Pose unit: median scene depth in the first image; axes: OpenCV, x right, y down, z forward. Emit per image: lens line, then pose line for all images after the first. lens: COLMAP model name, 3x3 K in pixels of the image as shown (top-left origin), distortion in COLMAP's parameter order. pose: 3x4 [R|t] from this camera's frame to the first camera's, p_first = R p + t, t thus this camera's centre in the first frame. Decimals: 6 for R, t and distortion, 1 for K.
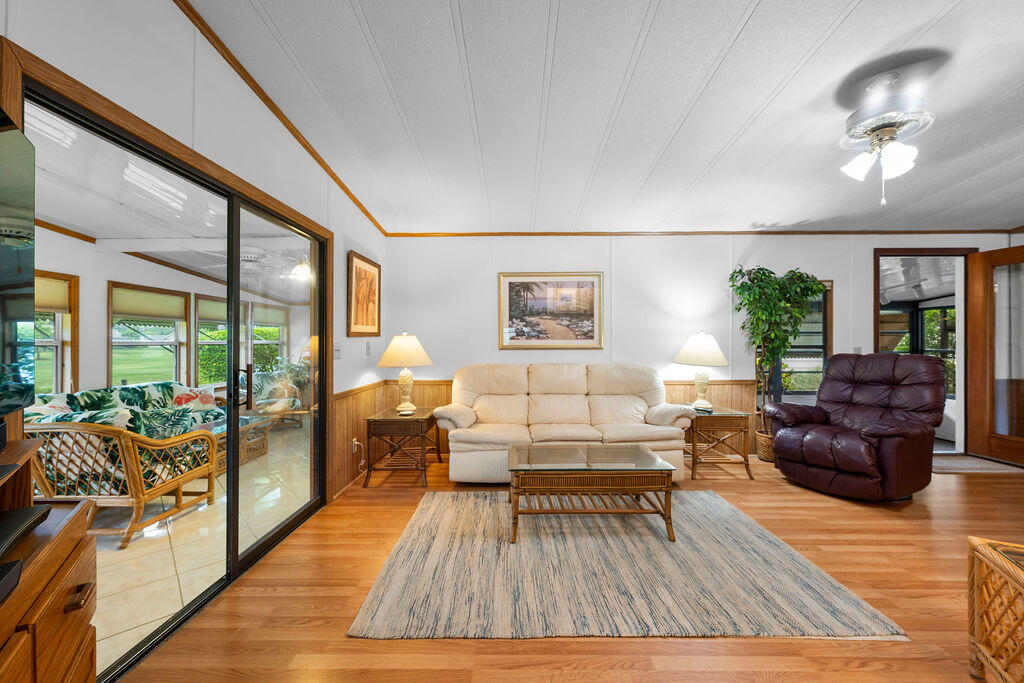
lens RADIAL K [[408.1, 0, 508.1], [0, 408.1, 336.5], [0, 0, 1]] dist [0.002237, -0.000203]
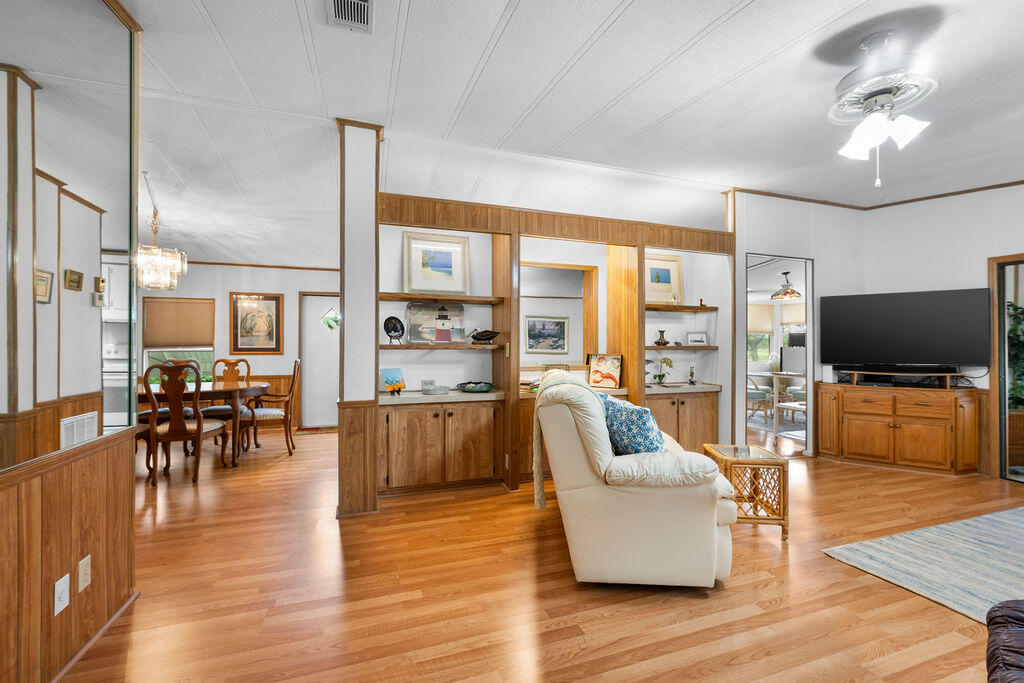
lens RADIAL K [[426.6, 0, 513.0], [0, 426.6, 343.8], [0, 0, 1]] dist [0.003384, -0.000900]
pose [[-0.939656, -0.003848, -0.342100, 1.470237], [0.001623, 0.999875, -0.015704, 0.014336], [0.342118, -0.015312, -0.939532, 1.201109]]
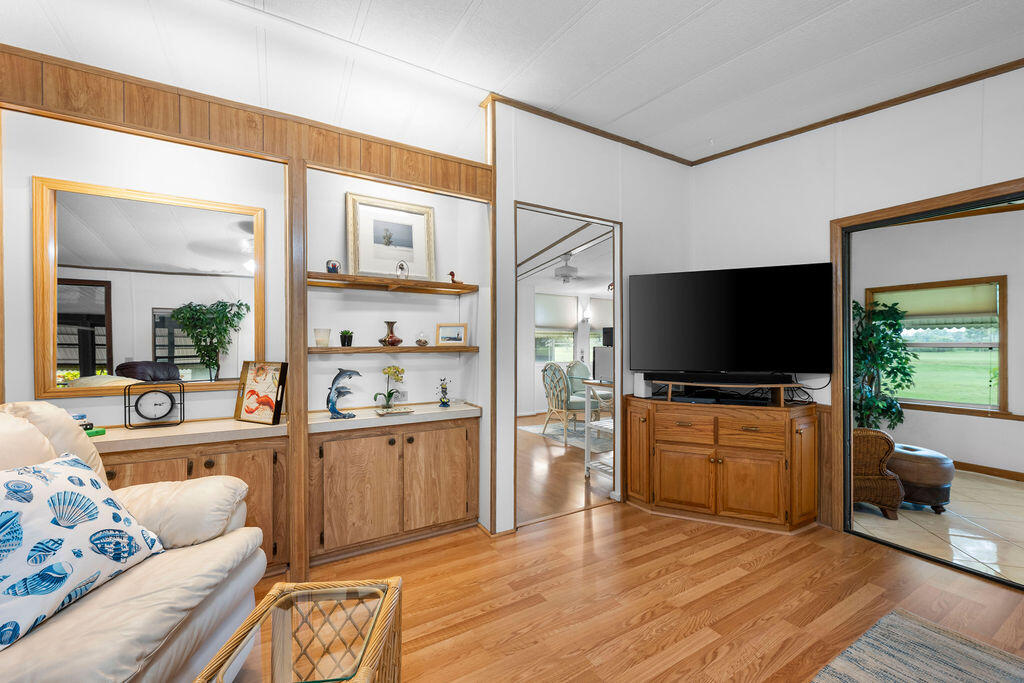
lens RADIAL K [[408.1, 0, 506.3], [0, 408.1, 345.4], [0, 0, 1]] dist [0.002237, -0.000203]
pose [[-0.858380, 0.002626, -0.513008, 0.651225], [0.007260, 0.999949, -0.007029, 0.004071], [0.512964, -0.009758, -0.858355, 0.841406]]
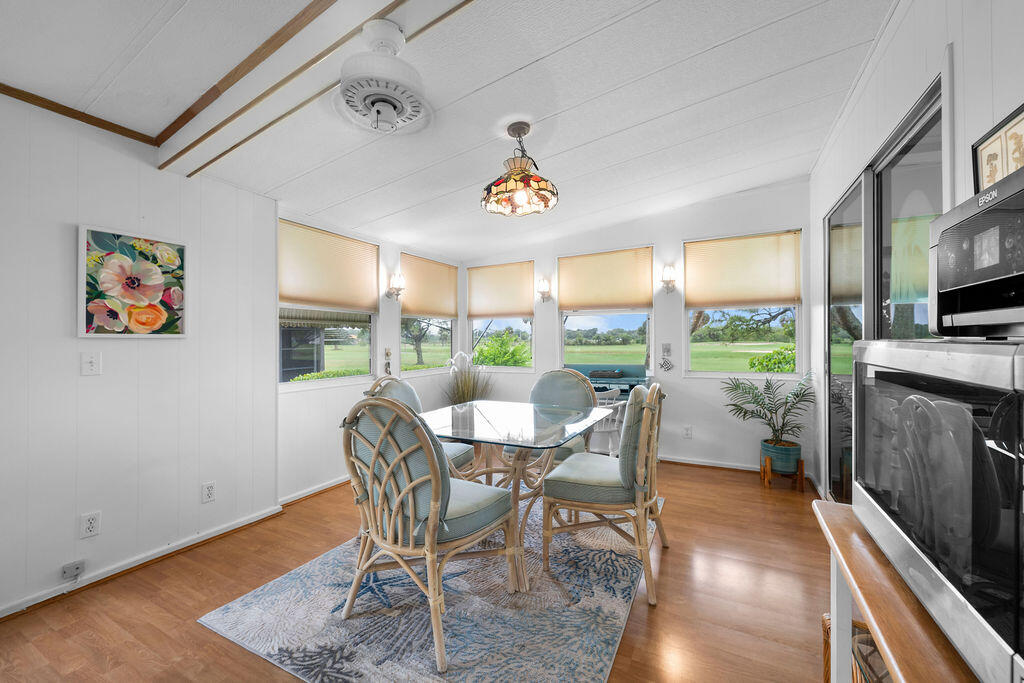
lens RADIAL K [[408.1, 0, 475.7], [0, 408.1, 340.4], [0, 0, 1]] dist [0.002237, -0.000203]
pose [[-0.453567, 0.004947, -0.891209, -0.077871], [0.019550, 0.999799, -0.004400, -0.003524], [0.891008, -0.019418, -0.453572, -0.343985]]
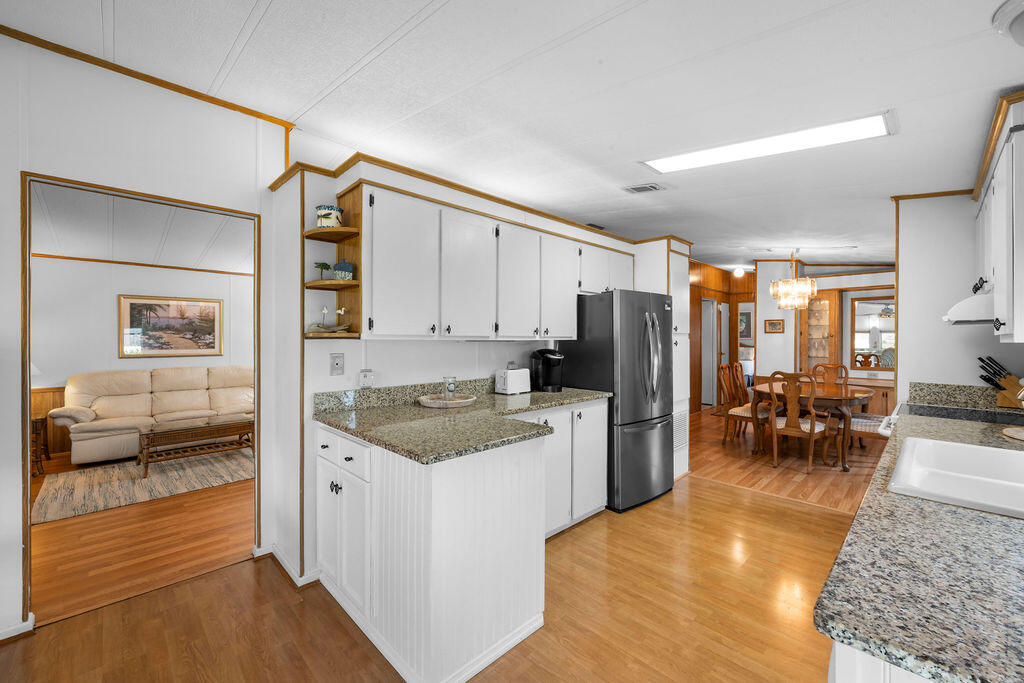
lens RADIAL K [[408.1, 0, 508.3], [0, 408.1, 341.9], [0, 0, 1]] dist [0.002237, -0.000203]
pose [[0.705686, -0.003983, 0.708513, -0.102060], [-0.009880, 0.999832, 0.015461, -0.071477], [-0.708456, -0.017911, 0.705528, -1.022932]]
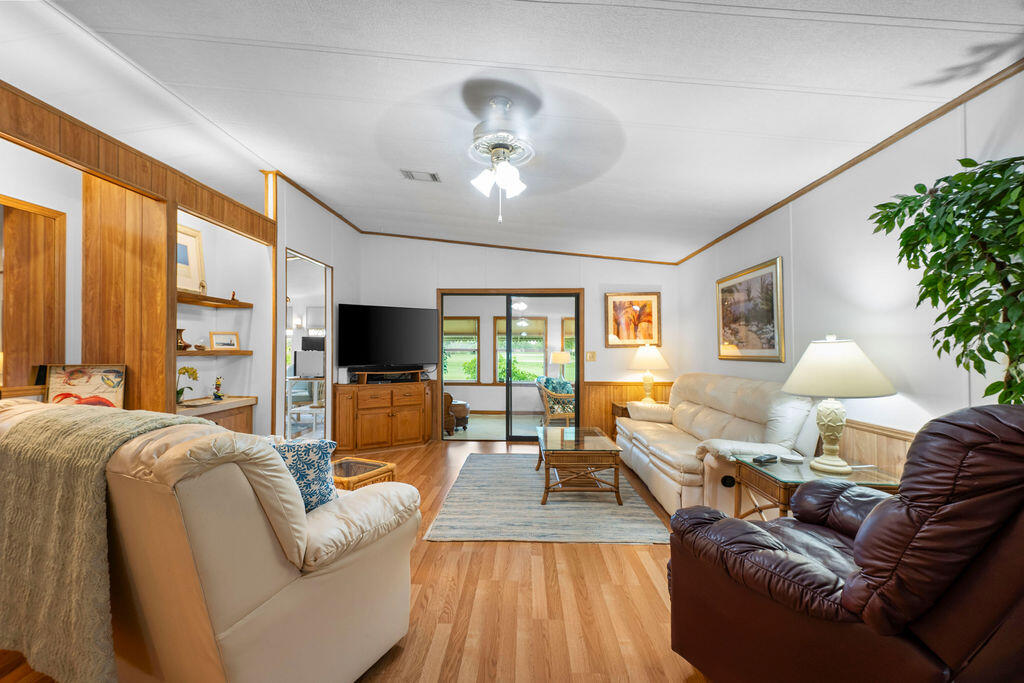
lens RADIAL K [[426.6, 0, 509.6], [0, 426.6, 345.4], [0, 0, 1]] dist [0.003384, -0.000900]
pose [[-0.025384, -0.009793, -0.999630, 1.524296], [0.010798, 0.999891, -0.010070, 0.005151], [0.999619, -0.011050, -0.025276, 0.804762]]
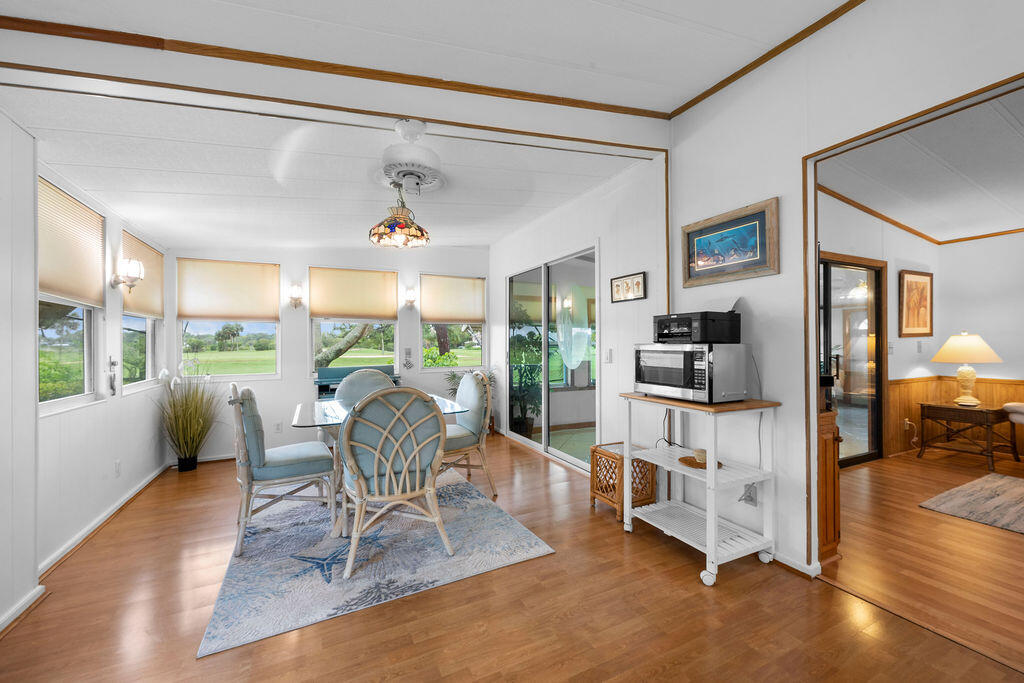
lens RADIAL K [[408.1, 0, 513.9], [0, 408.1, 344.0], [0, 0, 1]] dist [0.002237, -0.000203]
pose [[0.469065, -0.001198, -0.883163, 0.207642], [0.016539, 0.999836, 0.007428, -0.009517], [0.883009, -0.018091, 0.469007, -0.809293]]
